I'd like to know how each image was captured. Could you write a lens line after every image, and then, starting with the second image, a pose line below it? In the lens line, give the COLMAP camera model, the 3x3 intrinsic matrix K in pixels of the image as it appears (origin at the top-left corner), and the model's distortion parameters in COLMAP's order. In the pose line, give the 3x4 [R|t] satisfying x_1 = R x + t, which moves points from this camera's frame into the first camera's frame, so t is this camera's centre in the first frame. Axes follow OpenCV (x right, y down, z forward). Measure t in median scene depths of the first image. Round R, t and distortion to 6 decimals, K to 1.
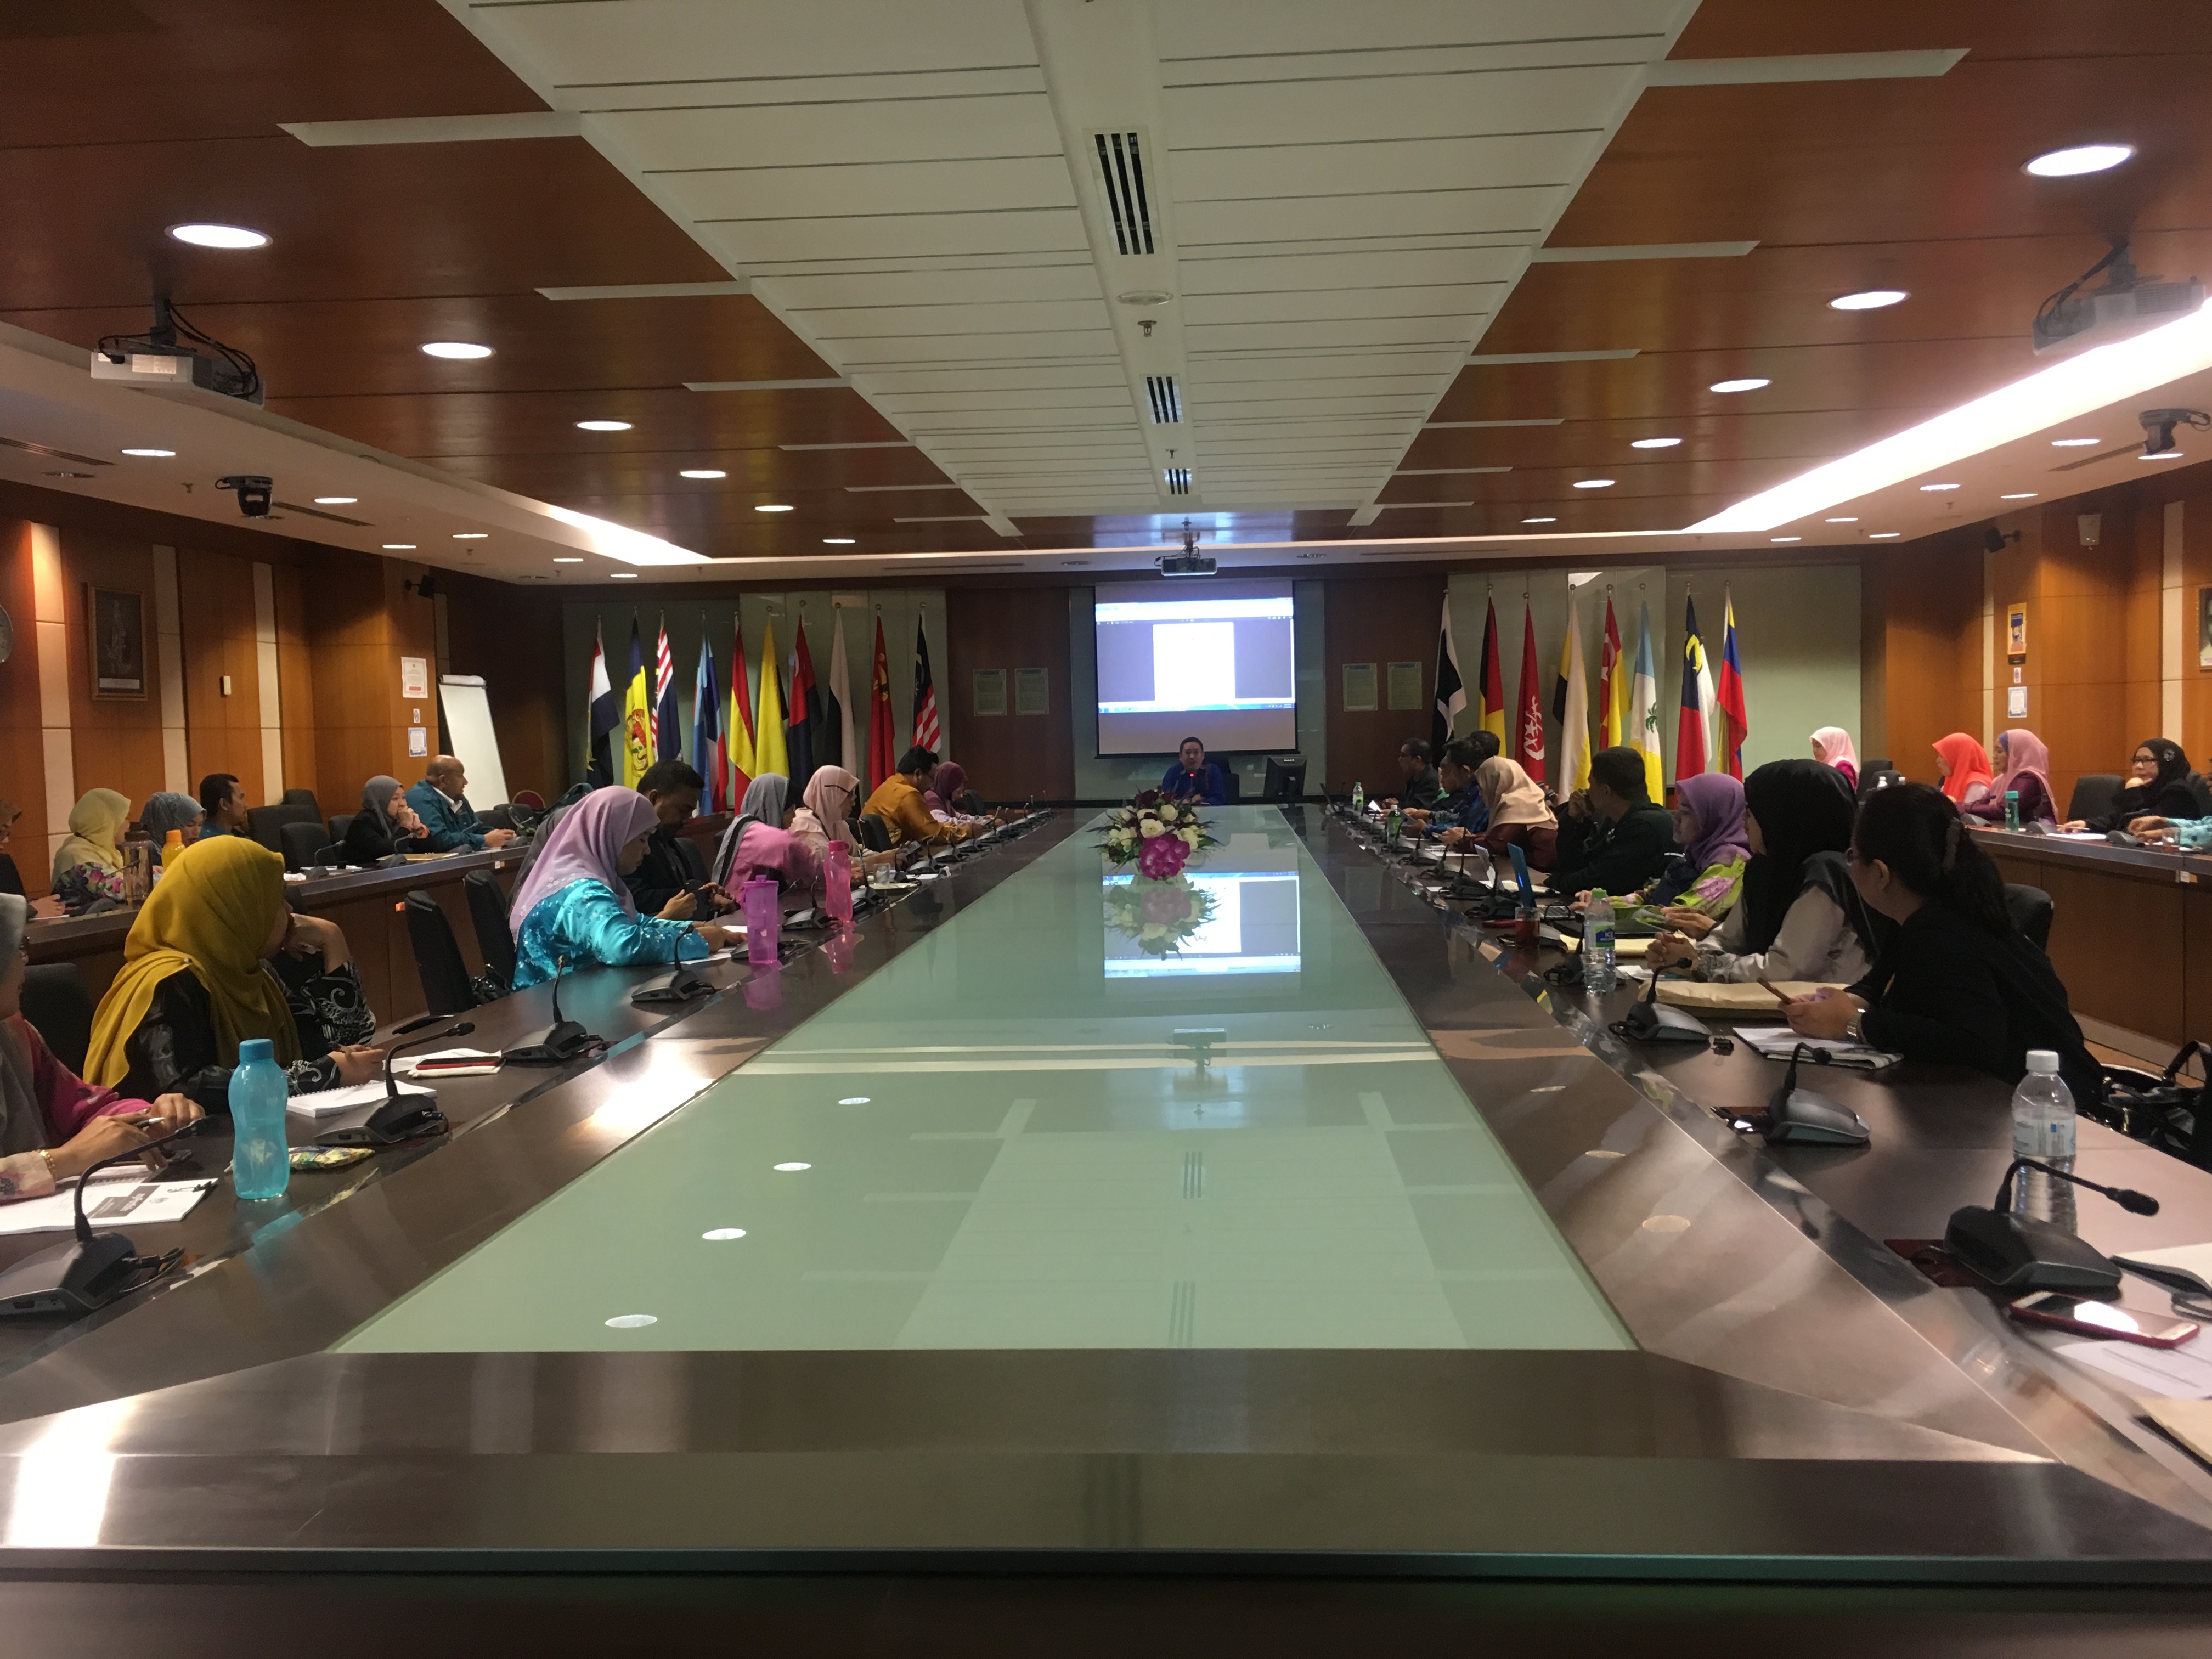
lens RADIAL K [[1881.2, 0, 1100.2], [0, 1881.2, 813.8], [0, 0, 1]] dist [0.079462, -0.096793]
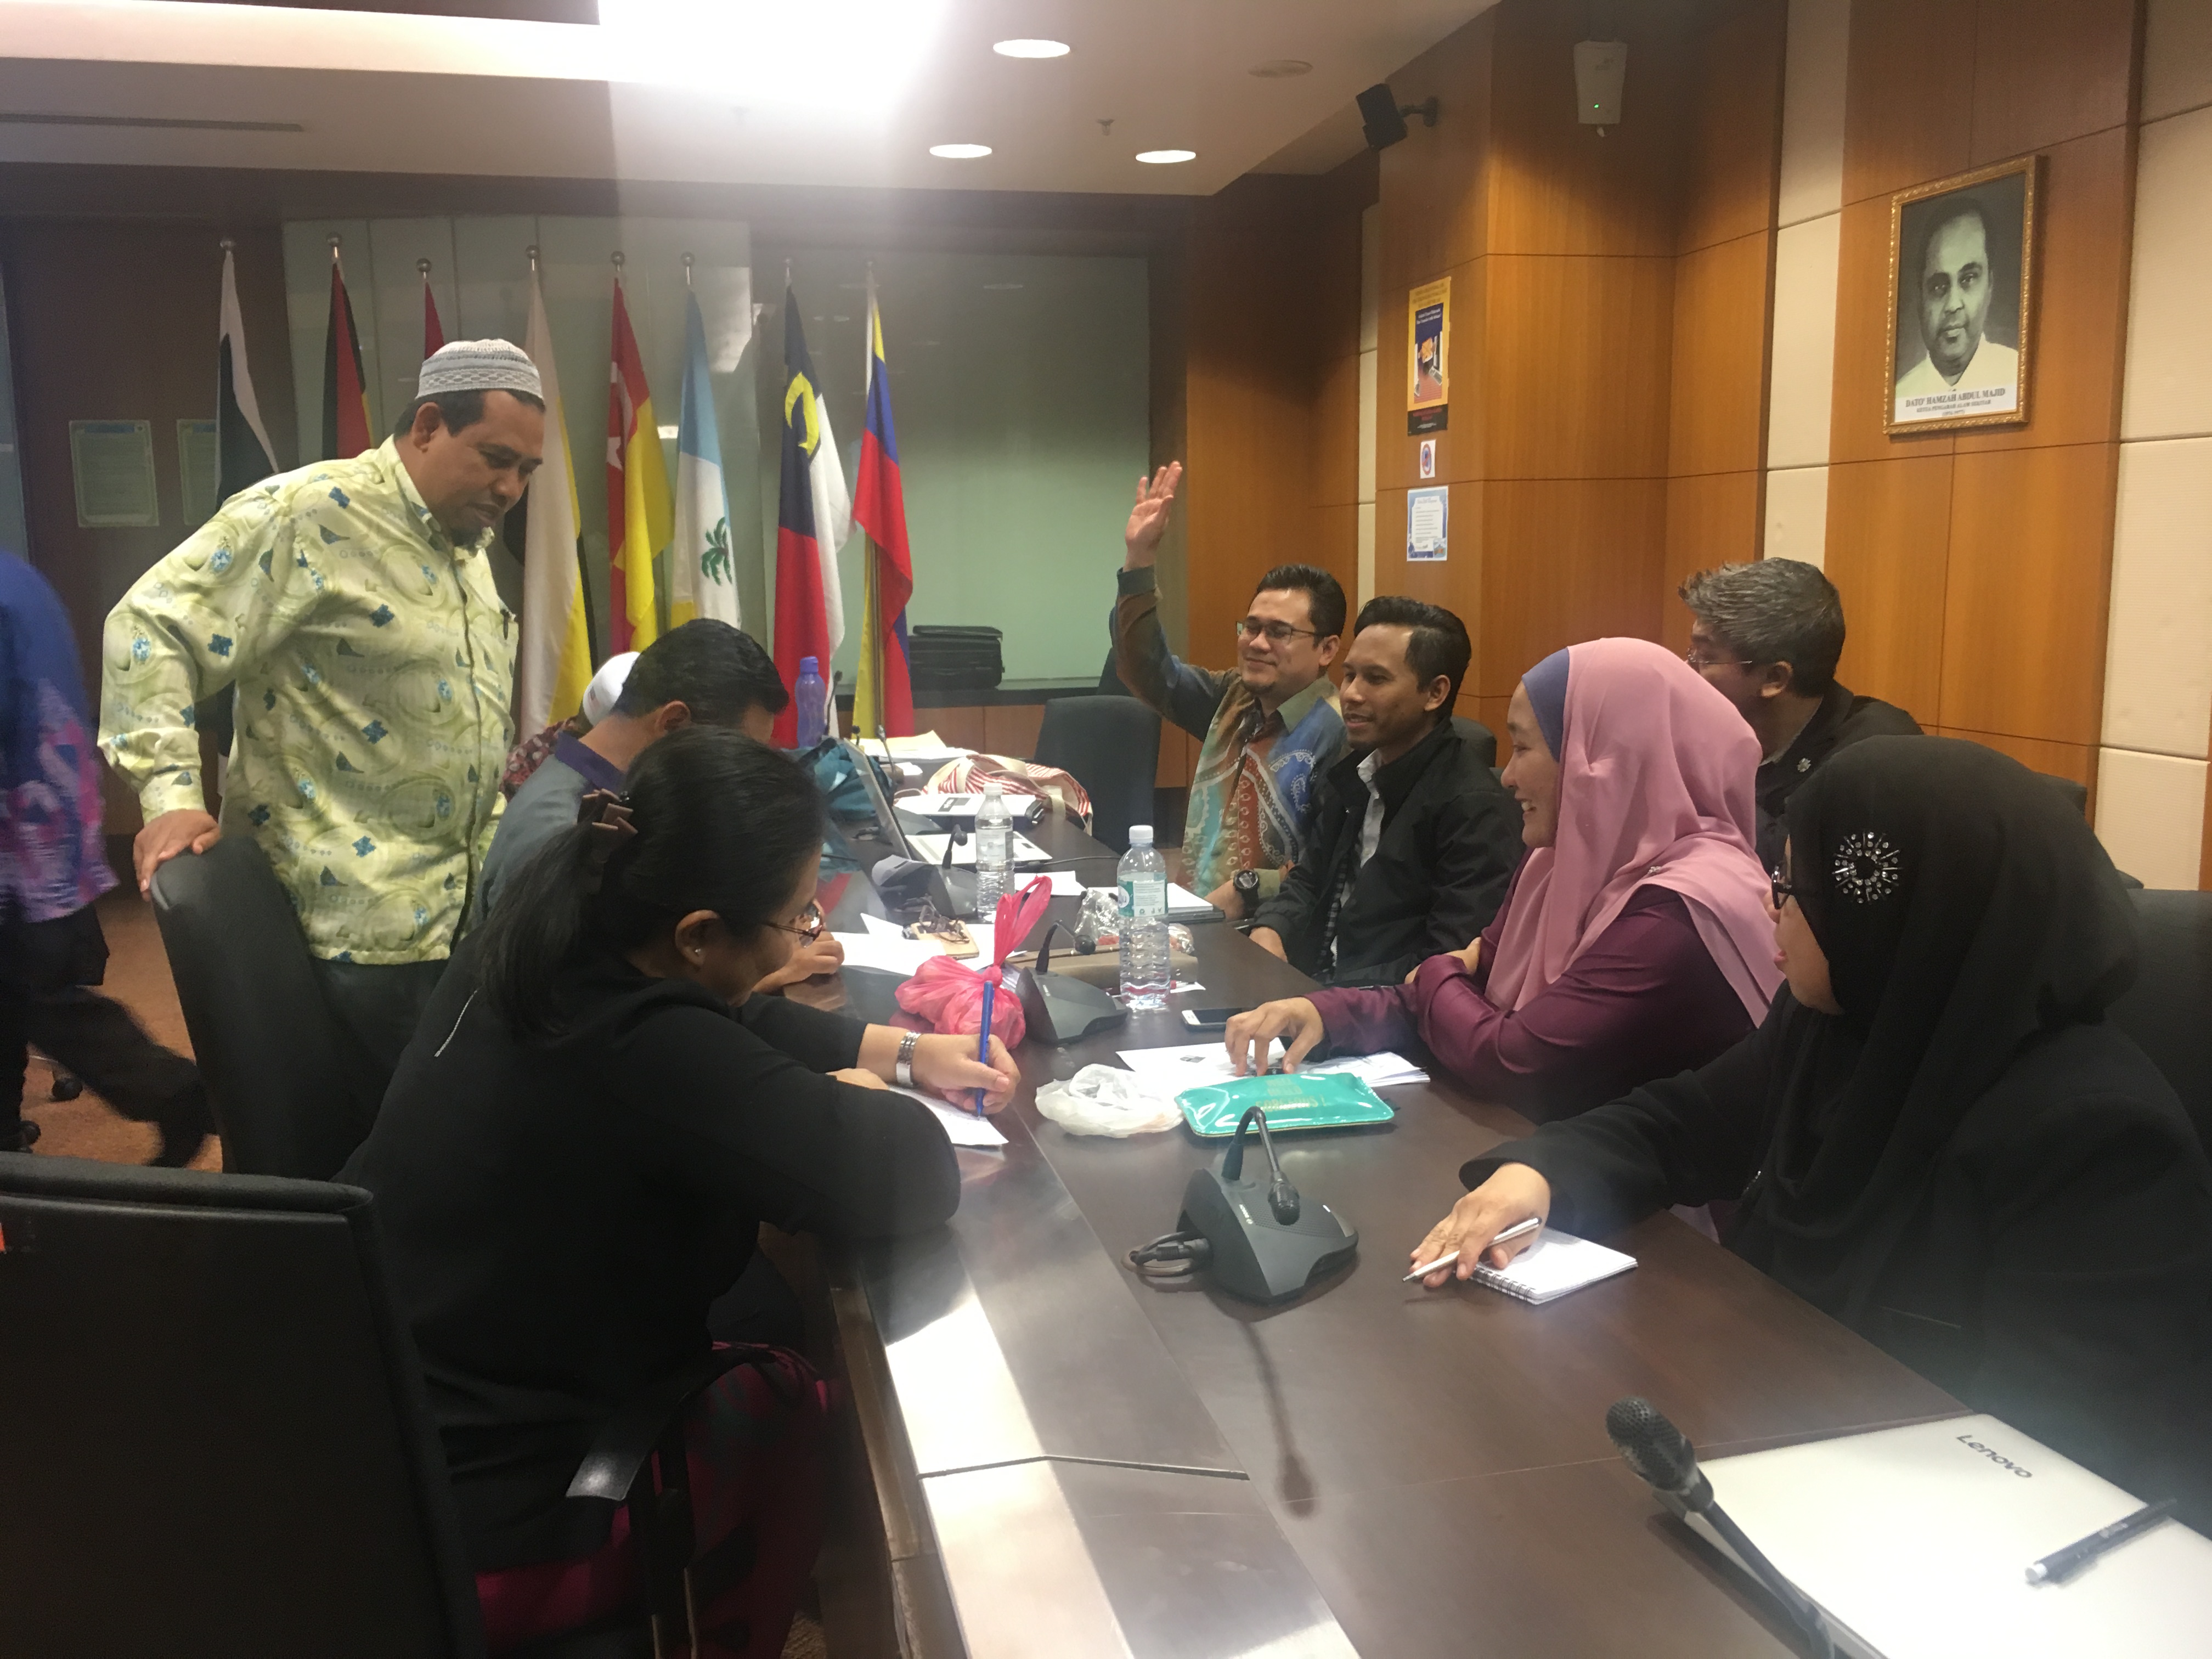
lens RADIAL K [[1881.2, 0, 1100.2], [0, 1881.2, 813.8], [0, 0, 1]] dist [0.079462, -0.096793]
pose [[0.958346, -0.031605, 0.283857, 0.355642], [0.005886, 0.995833, 0.091005, -0.040479], [-0.285550, -0.085544, 0.954538, 0.752999]]
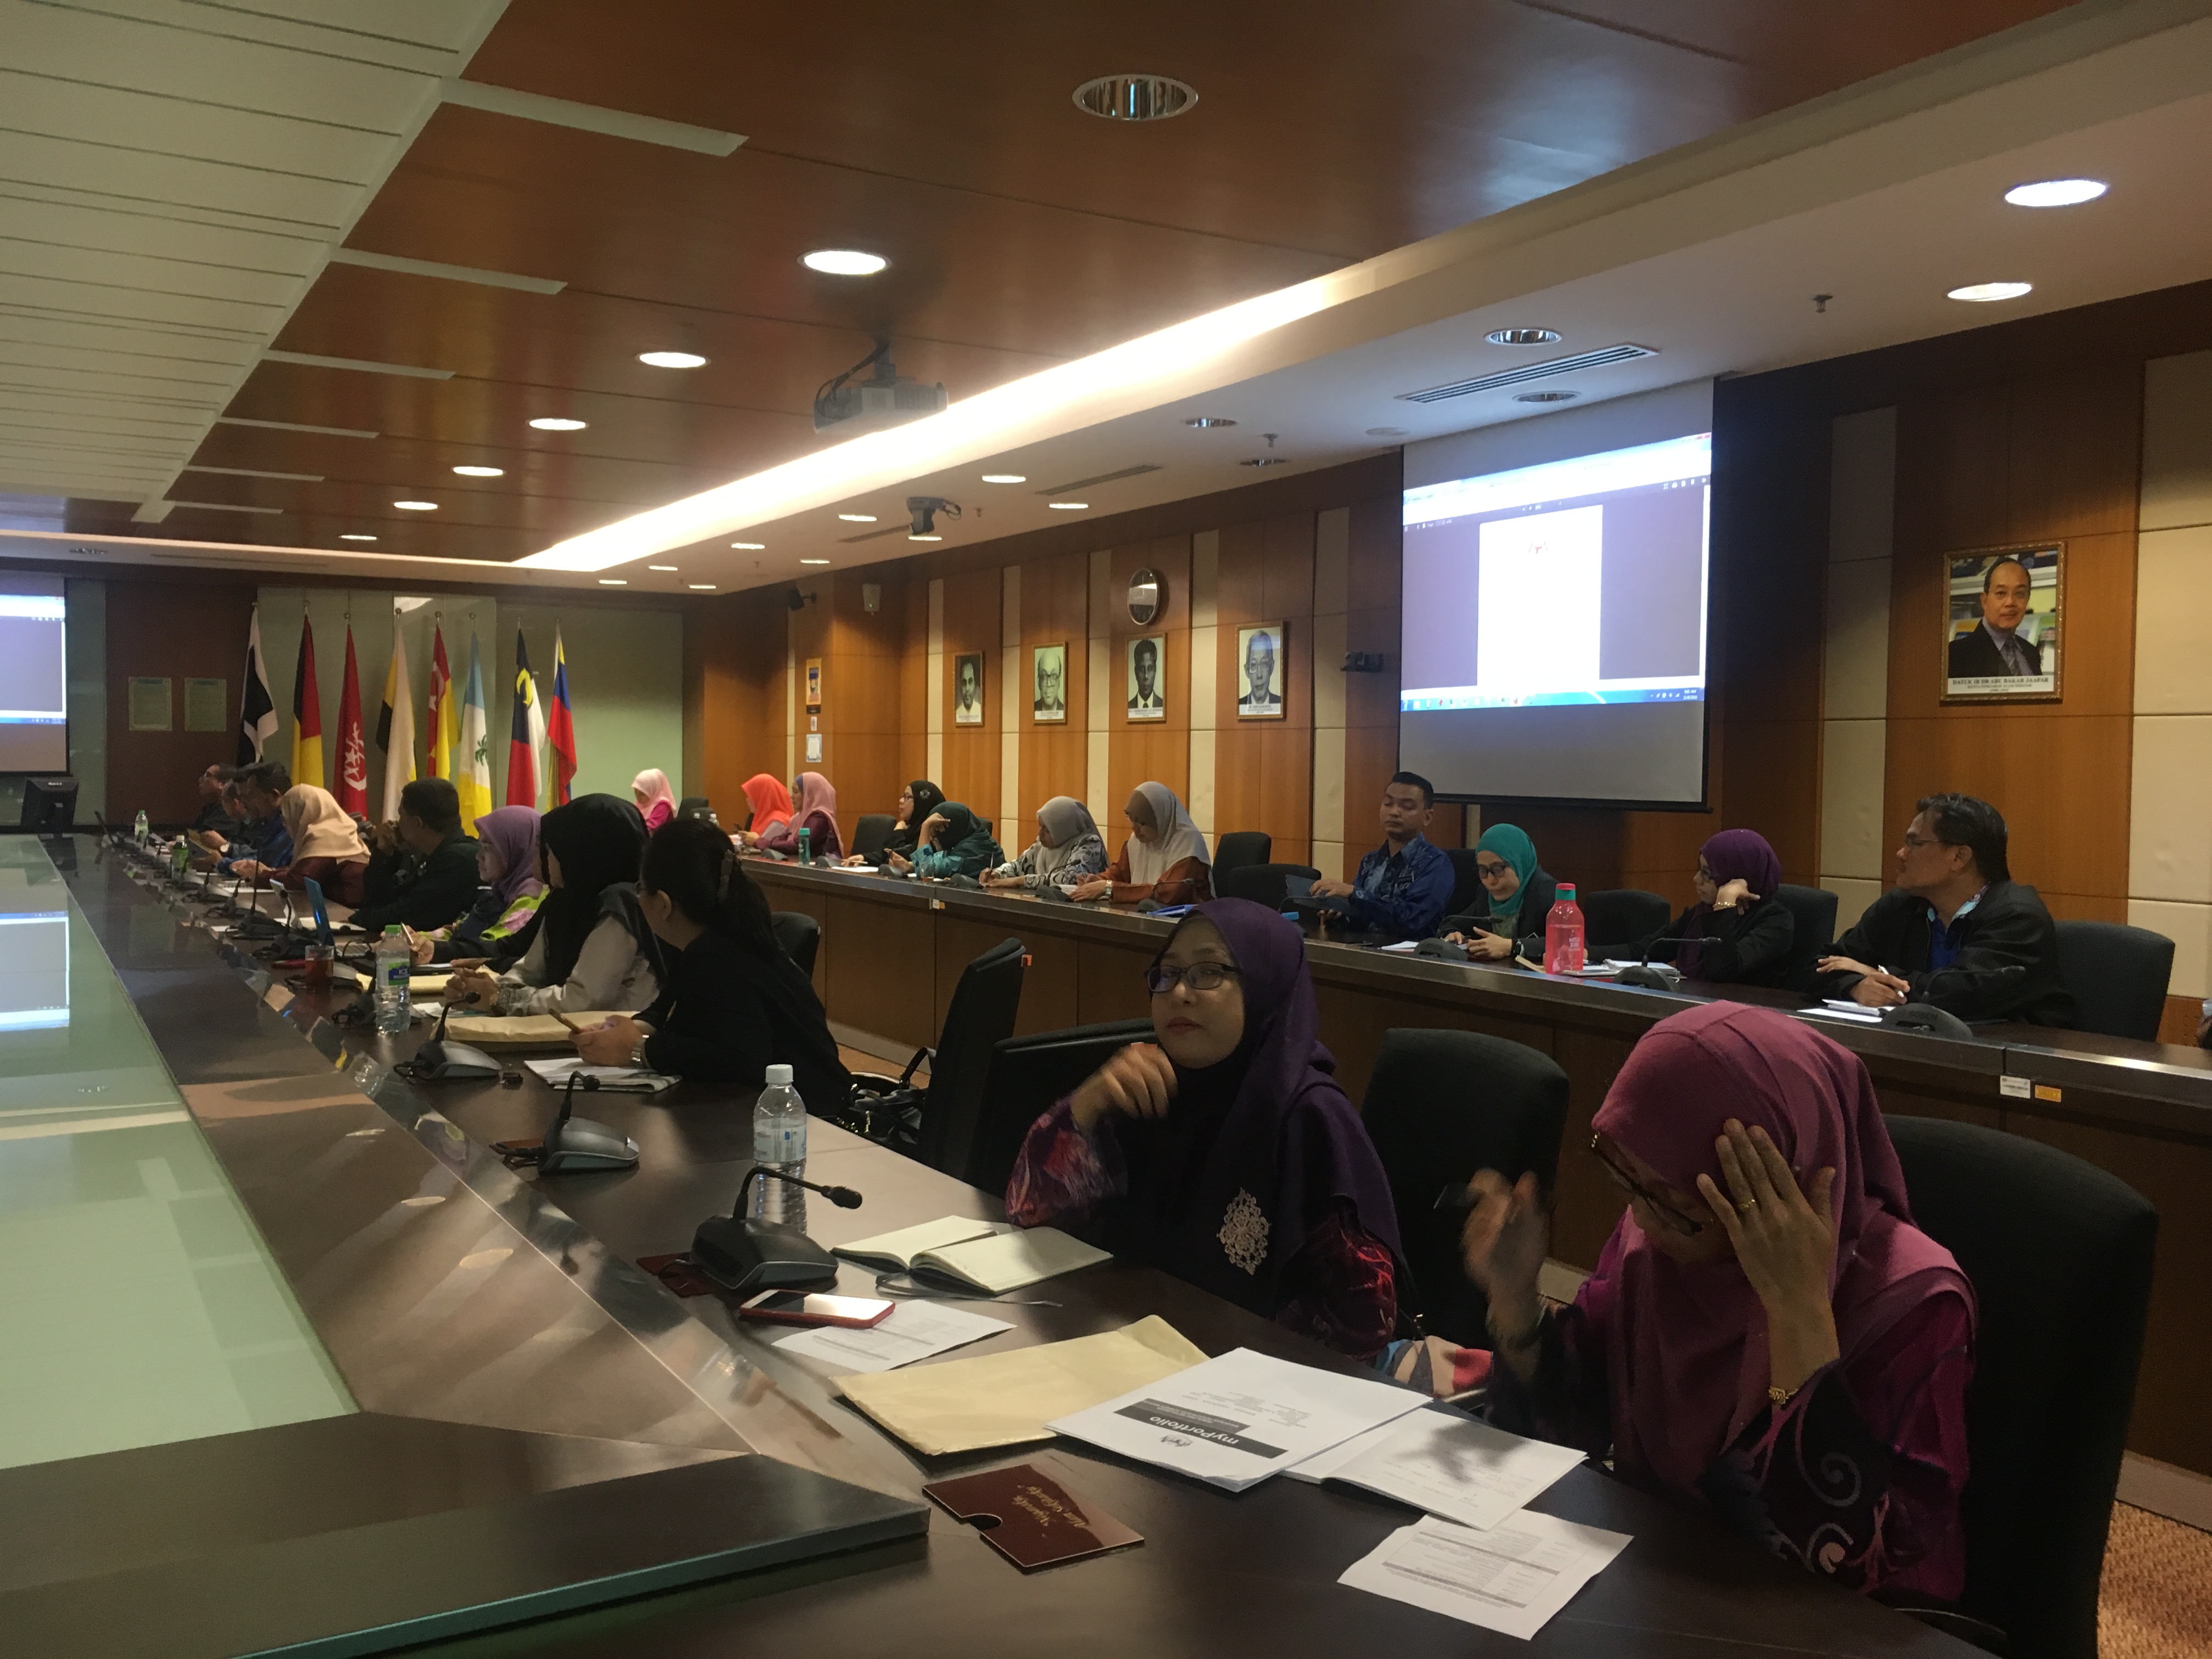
lens RADIAL K [[1881.2, 0, 1100.2], [0, 1881.2, 813.8], [0, 0, 1]] dist [0.079462, -0.096793]
pose [[0.830760, 0.015850, 0.556405, 0.015241], [-0.005498, 0.999779, -0.020270, 0.000881], [-0.556604, 0.013780, 0.830664, 0.002435]]
